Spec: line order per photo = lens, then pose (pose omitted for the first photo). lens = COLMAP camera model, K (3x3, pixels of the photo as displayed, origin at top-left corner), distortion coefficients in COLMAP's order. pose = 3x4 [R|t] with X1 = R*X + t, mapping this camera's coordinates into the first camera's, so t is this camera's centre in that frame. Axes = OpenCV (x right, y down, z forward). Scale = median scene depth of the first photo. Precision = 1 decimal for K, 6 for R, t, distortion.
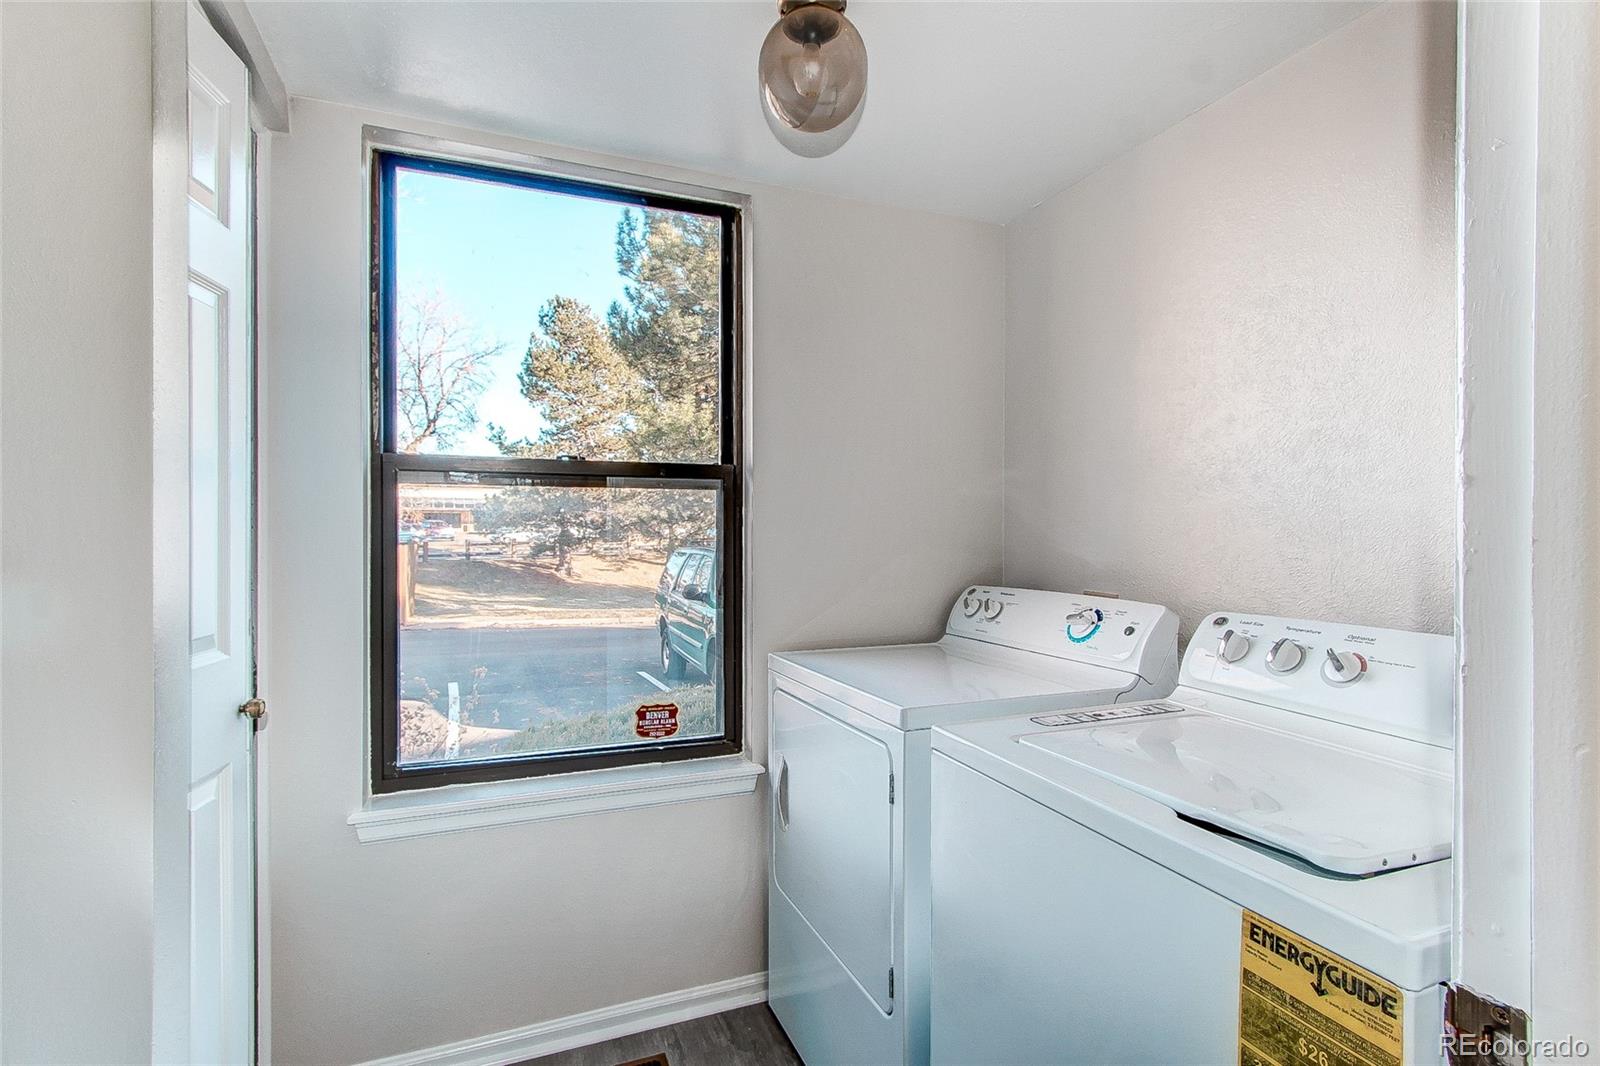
lens RADIAL K [[757.7, 0, 794.3], [0, 757.7, 524.8], [0, 0, 1]] dist [-0.010234, 0.005096]
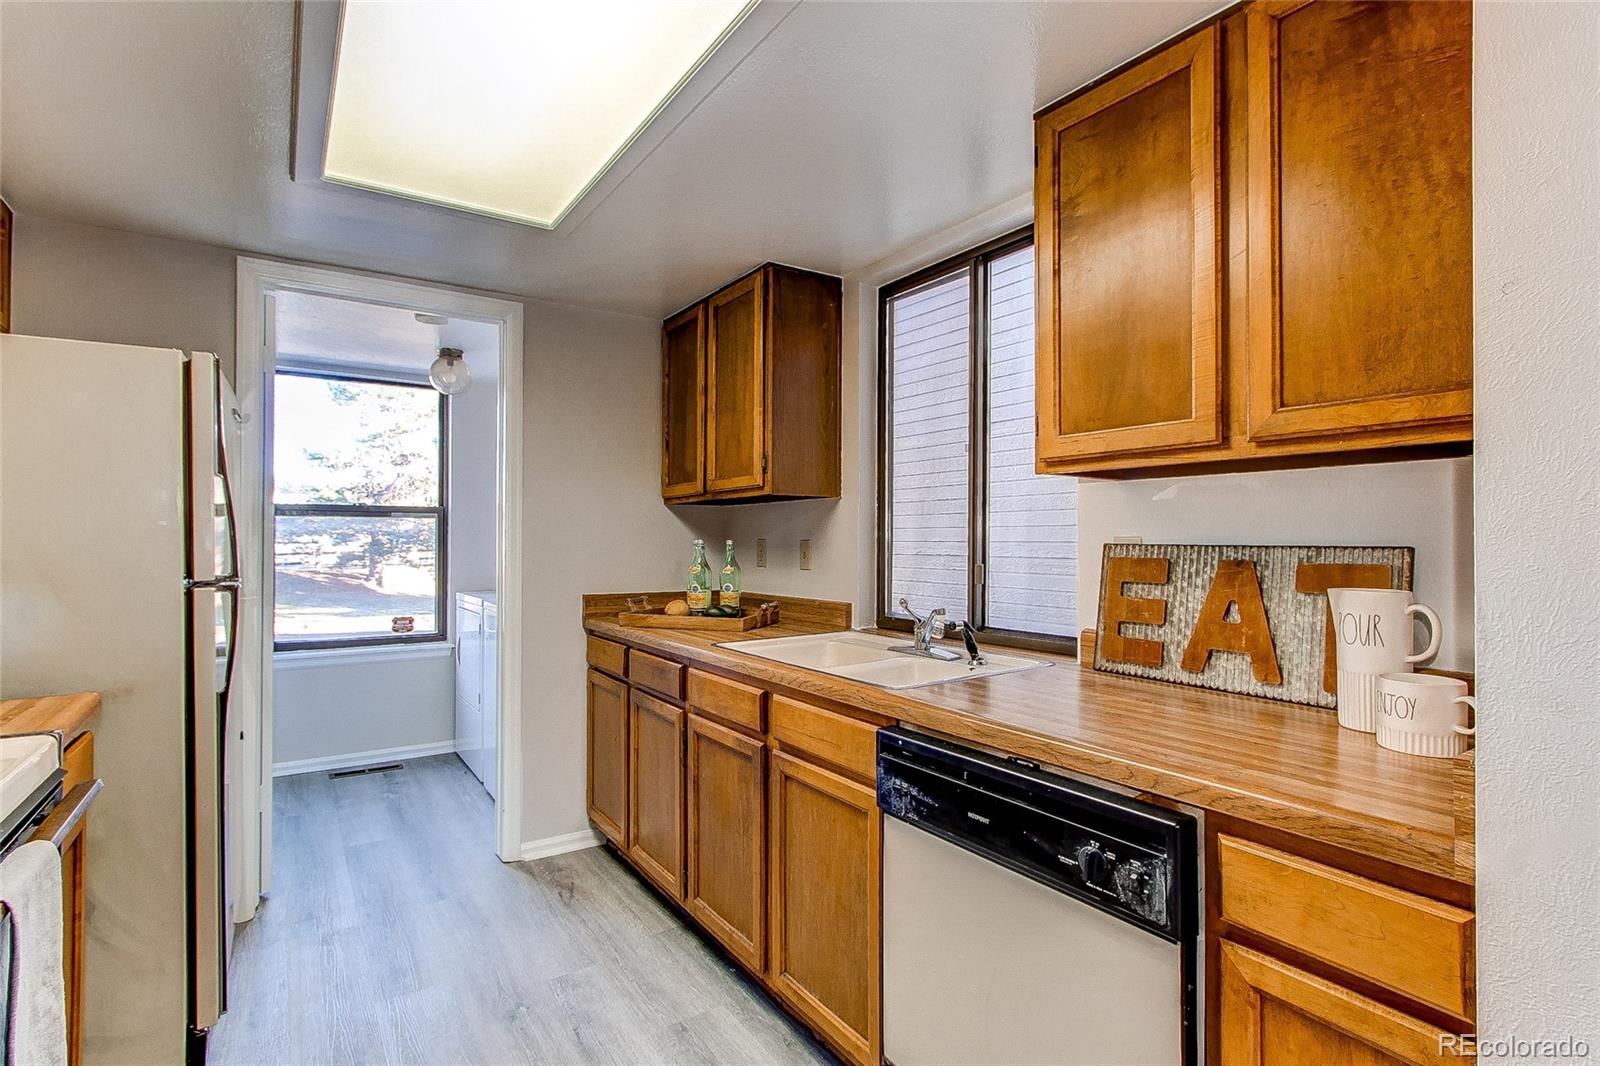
lens RADIAL K [[757.7, 0, 789.6], [0, 757.7, 534.2], [0, 0, 1]] dist [-0.010234, 0.005096]
pose [[0.979170, 0.007534, 0.202901, 0.027136], [-0.006910, 0.999969, -0.003783, 0.000006], [-0.202923, 0.002302, 0.979192, -0.078947]]
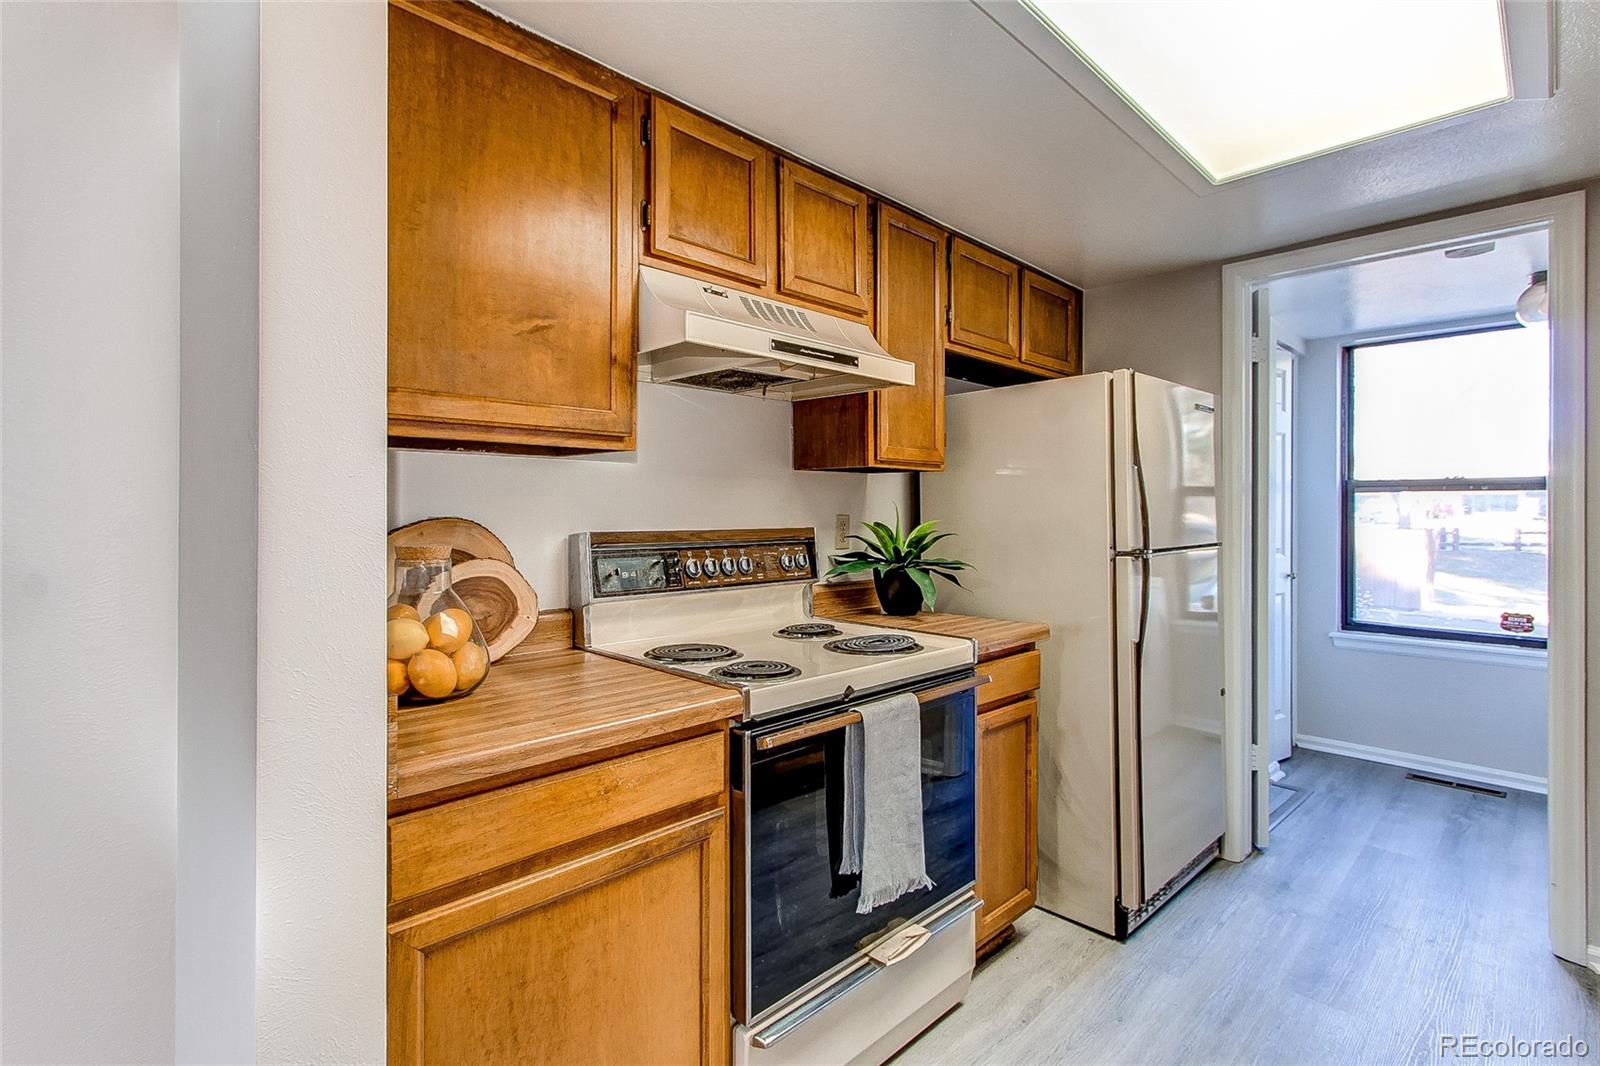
lens RADIAL K [[757.7, 0, 786.2], [0, 757.7, 508.2], [0, 0, 1]] dist [-0.010234, 0.005096]
pose [[0.376073, -0.000791, -0.926590, 0.047066], [0.000932, 0.999999, -0.000475, -0.000418], [0.926589, -0.000685, 0.376074, -0.072081]]
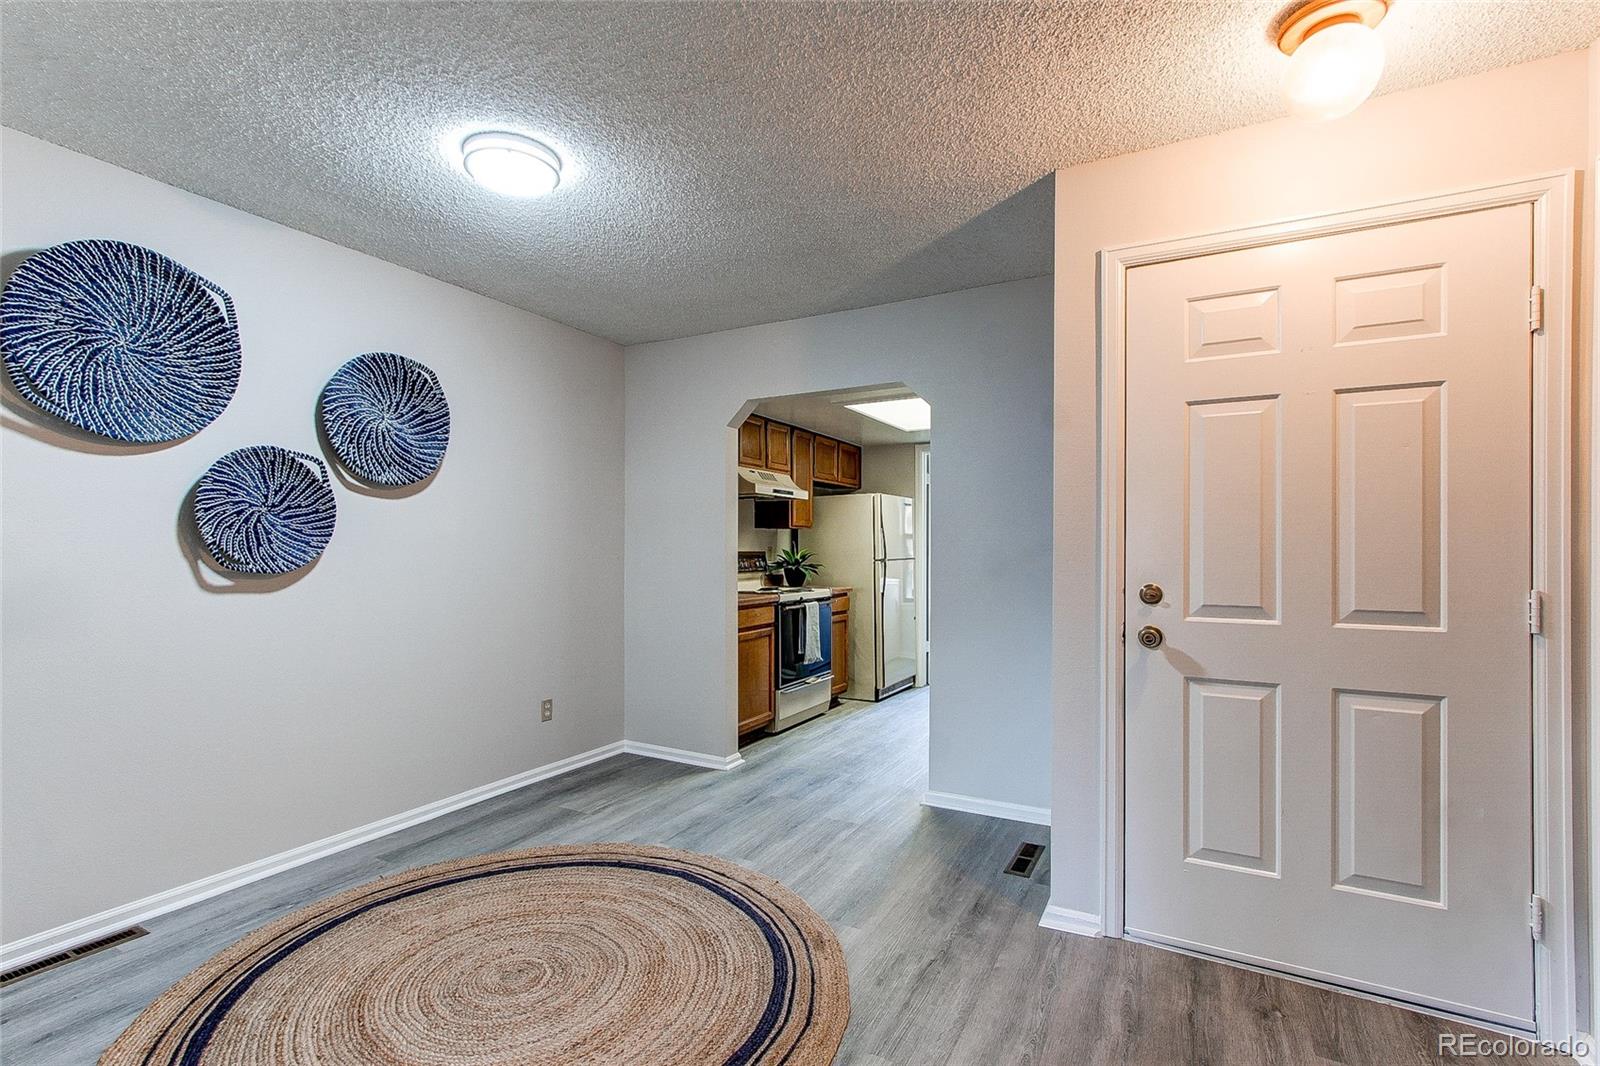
lens RADIAL K [[757.7, 0, 769.0], [0, 757.7, 548.3], [0, 0, 1]] dist [-0.010234, 0.005096]
pose [[0.613331, 0.001861, -0.789824, 0.123760], [0.000075, 0.999997, 0.002414, 0.000188], [0.789826, -0.001539, 0.613329, -0.151288]]
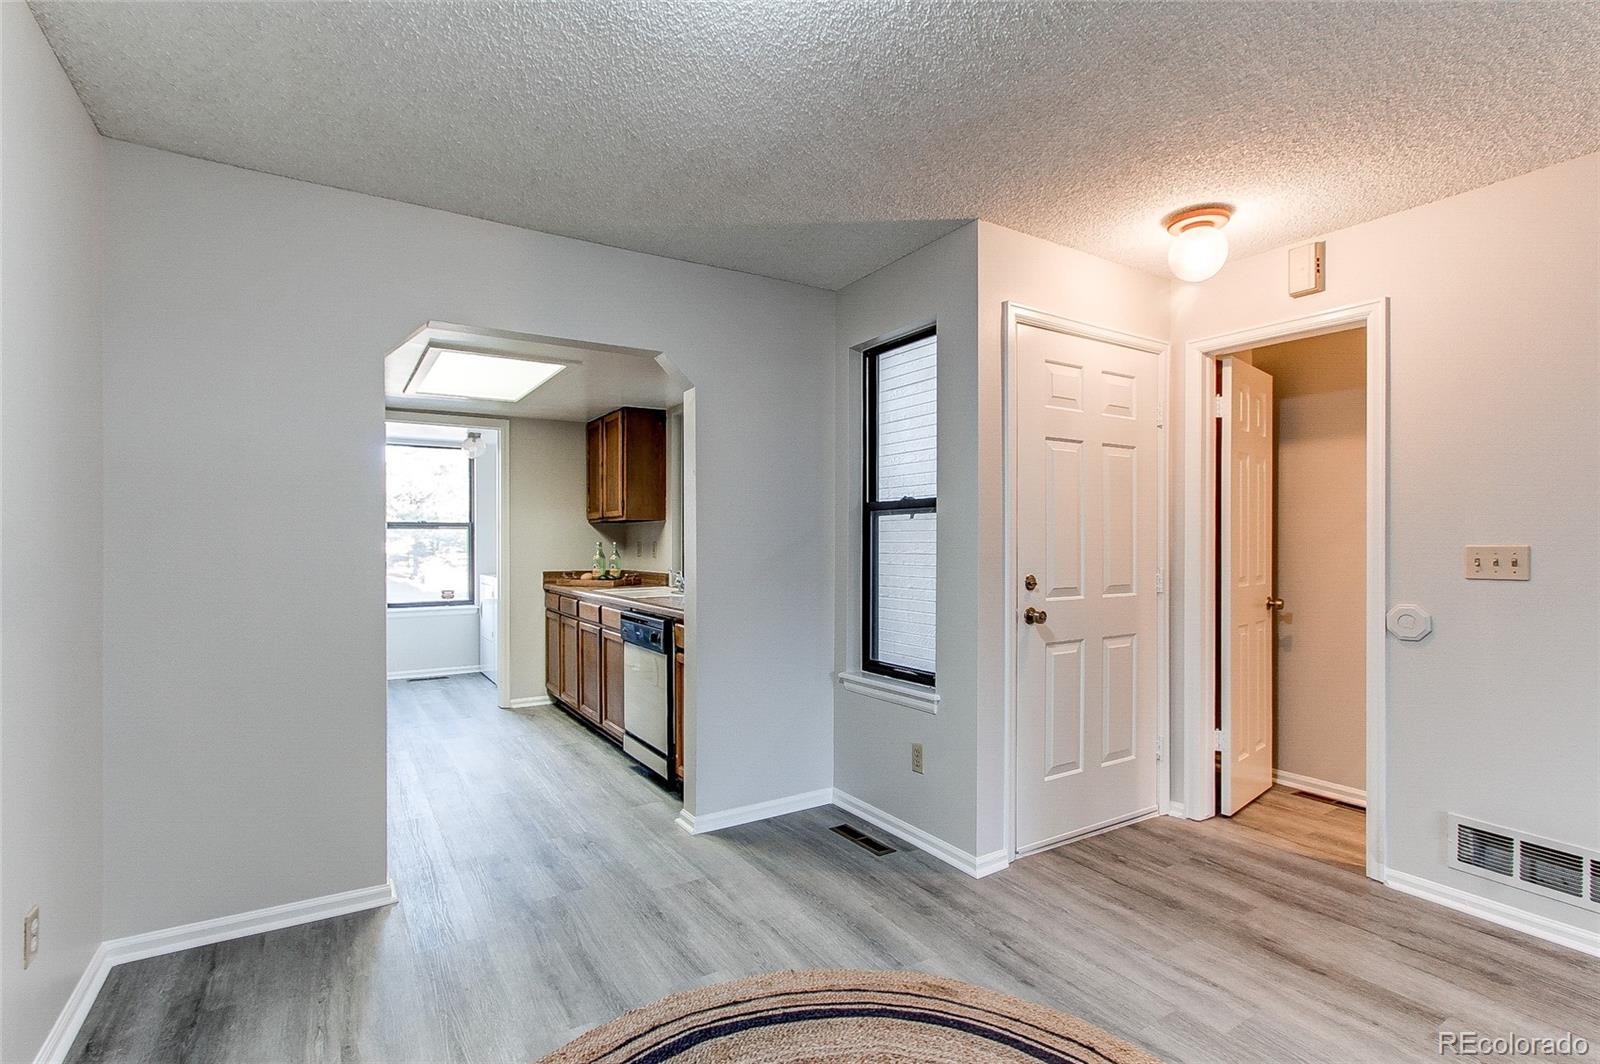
lens RADIAL K [[757.7, 0, 797.3], [0, 757.7, 541.1], [0, 0, 1]] dist [-0.010234, 0.005096]
pose [[0.985442, -0.000490, 0.170012, 0.049109], [-0.000468, 0.999984, 0.005594, -0.000796], [-0.170012, -0.005592, 0.985426, -0.164280]]
